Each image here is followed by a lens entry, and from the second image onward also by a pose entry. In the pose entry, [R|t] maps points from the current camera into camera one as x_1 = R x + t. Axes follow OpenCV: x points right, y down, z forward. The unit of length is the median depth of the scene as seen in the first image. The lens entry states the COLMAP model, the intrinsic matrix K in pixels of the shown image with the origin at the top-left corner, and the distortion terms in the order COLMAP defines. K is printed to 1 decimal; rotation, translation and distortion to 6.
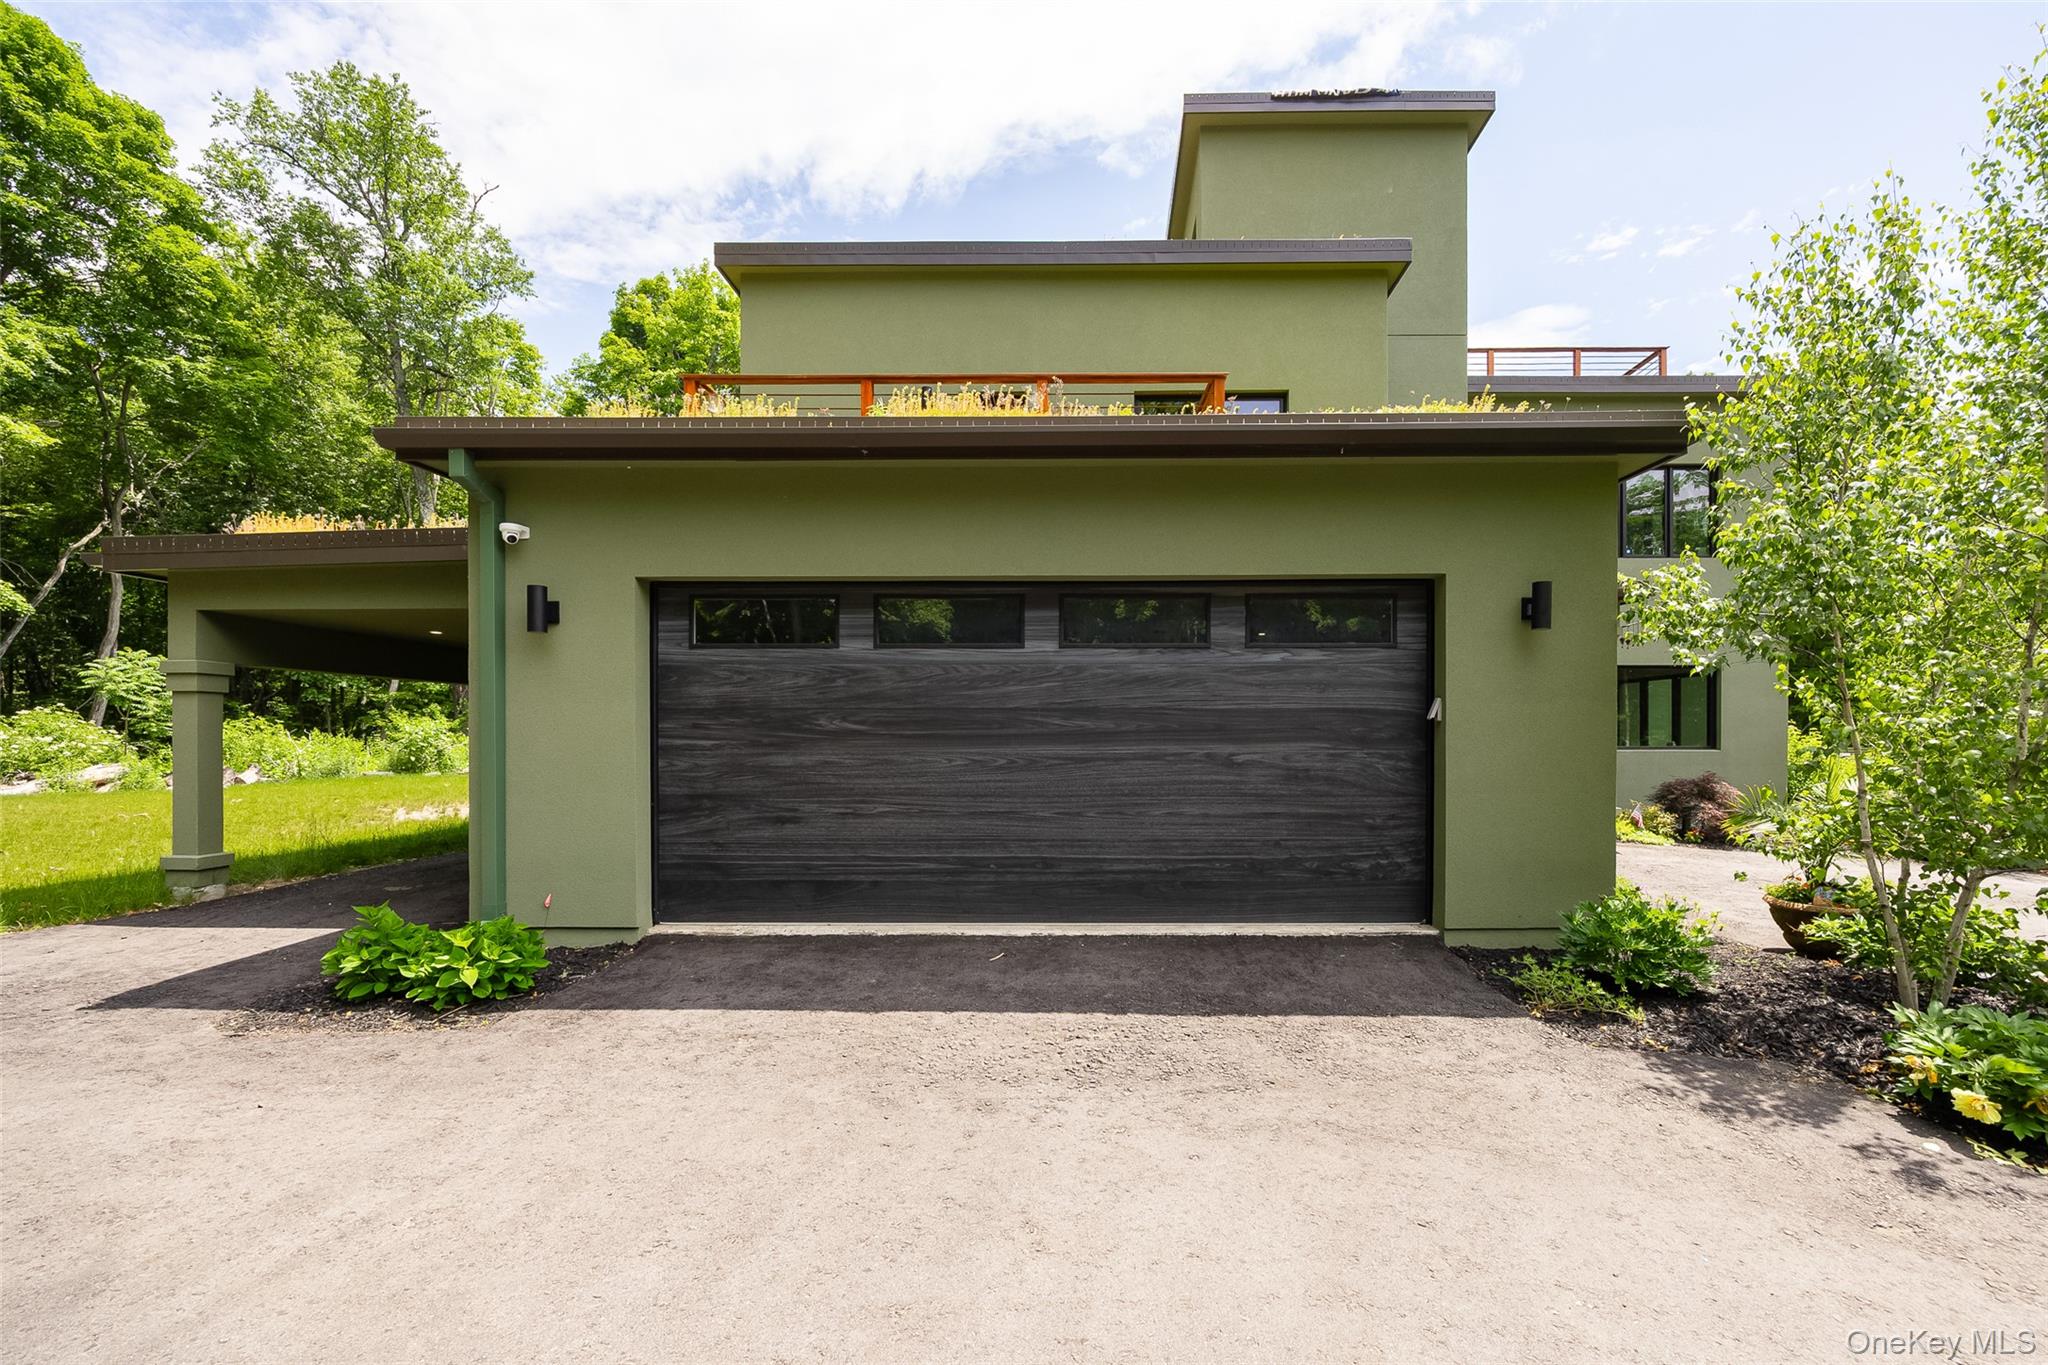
lens RADIAL K [[764.8, 0, 1030.8], [0, 764.8, 729.9], [0, 0, 1]] dist [-0.000354, -0.000002]
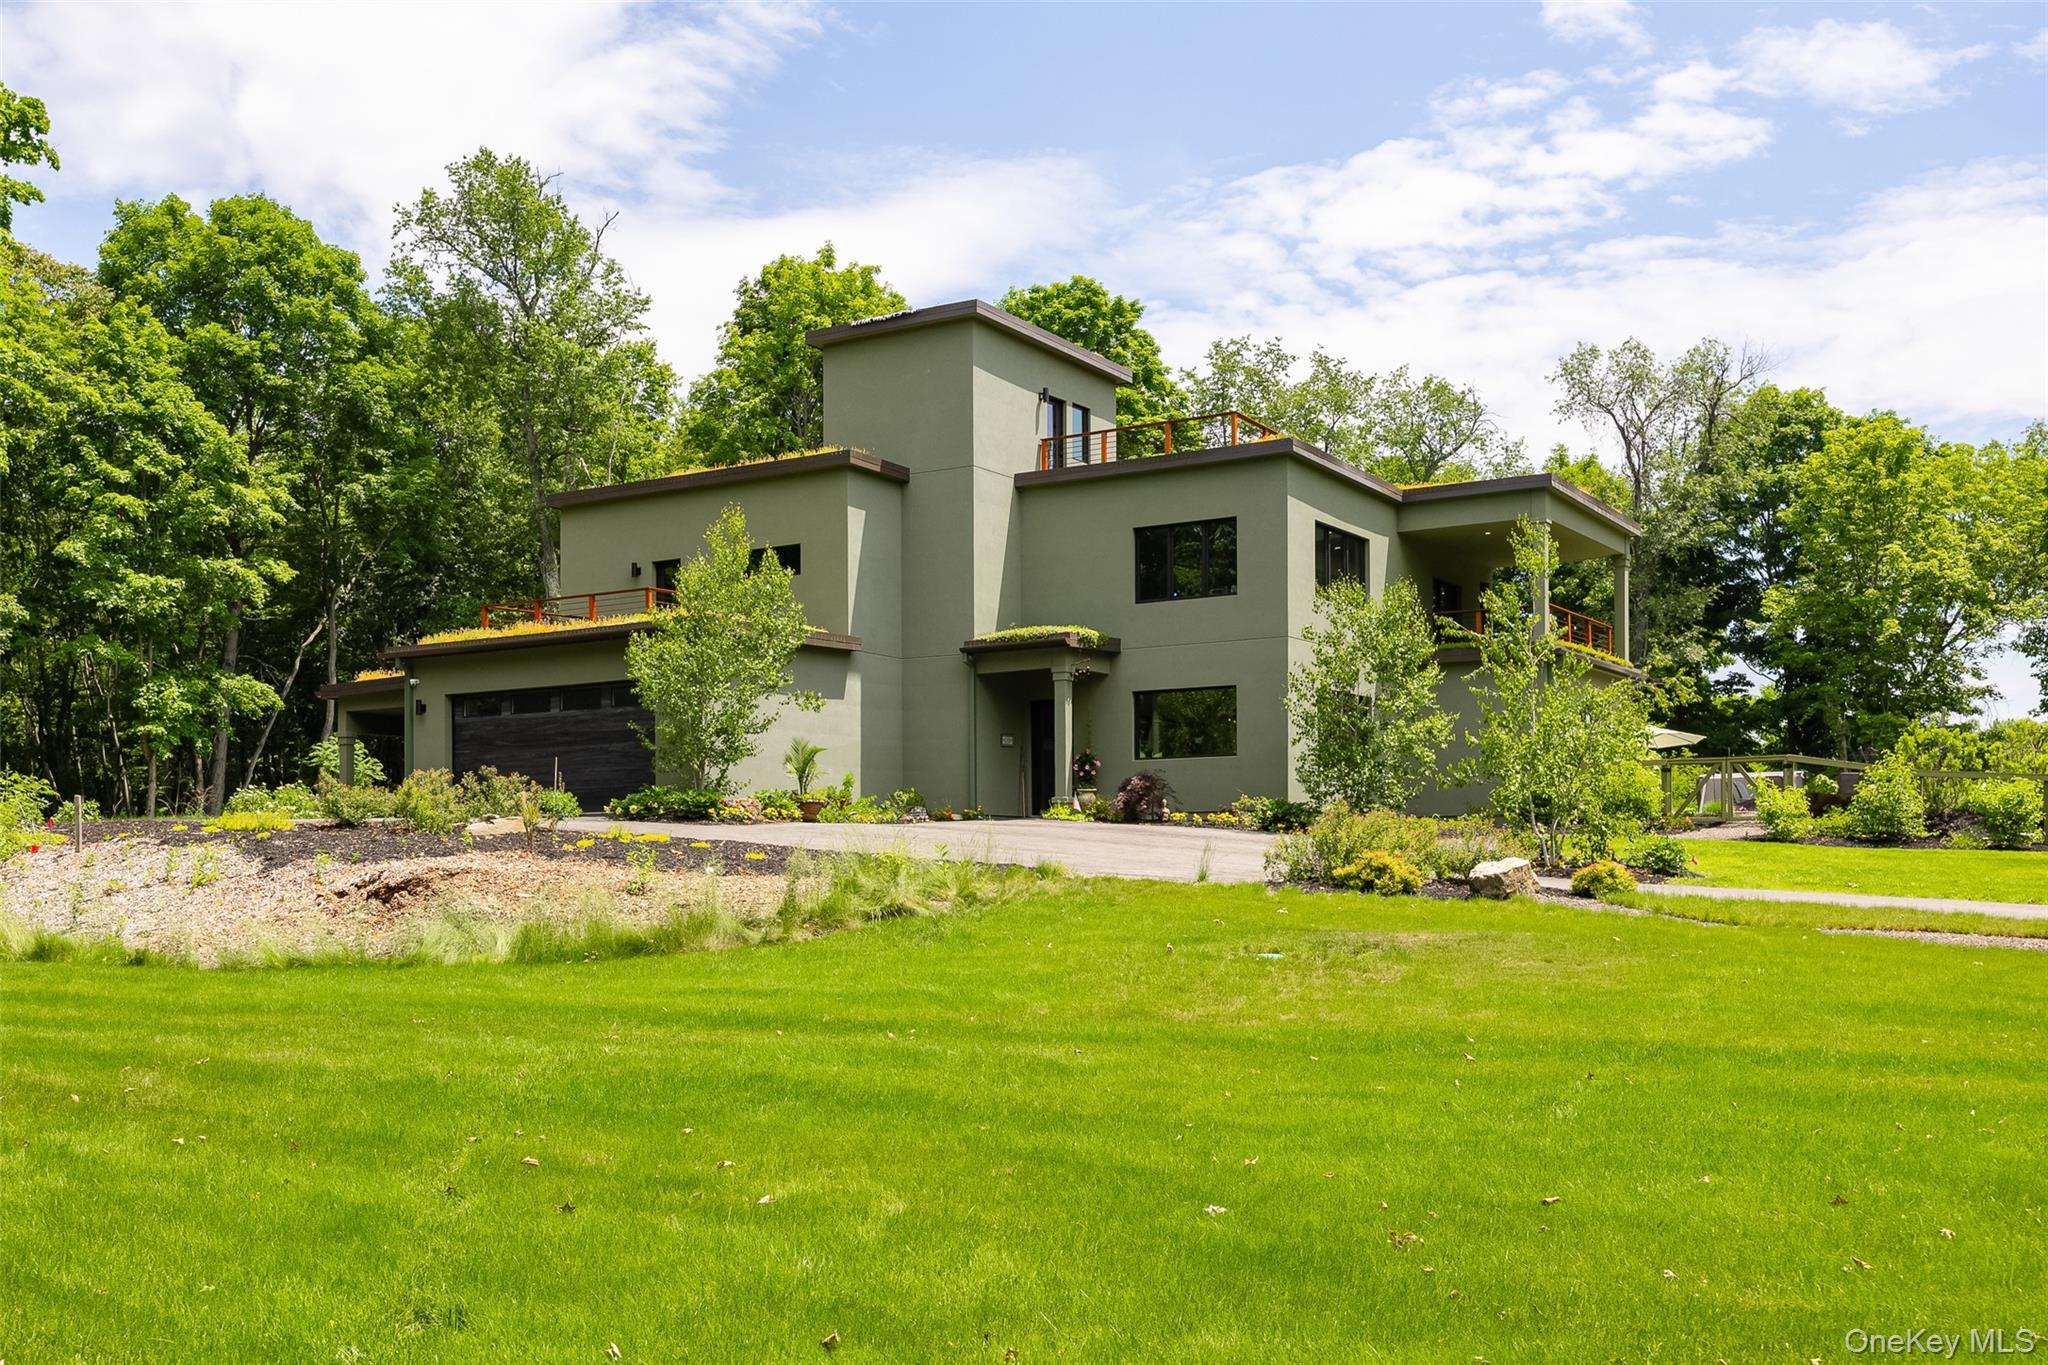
lens RADIAL K [[1997.0, 0, 1019.4], [0, 1997.0, 830.0], [0, 0, 1]] dist [0.052622, -0.000239]
pose [[0.853520, -0.020180, -0.520670, 1.072697], [0.004429, 0.999495, -0.031478, 0.114416], [0.521042, 0.024561, 0.853178, -0.881804]]
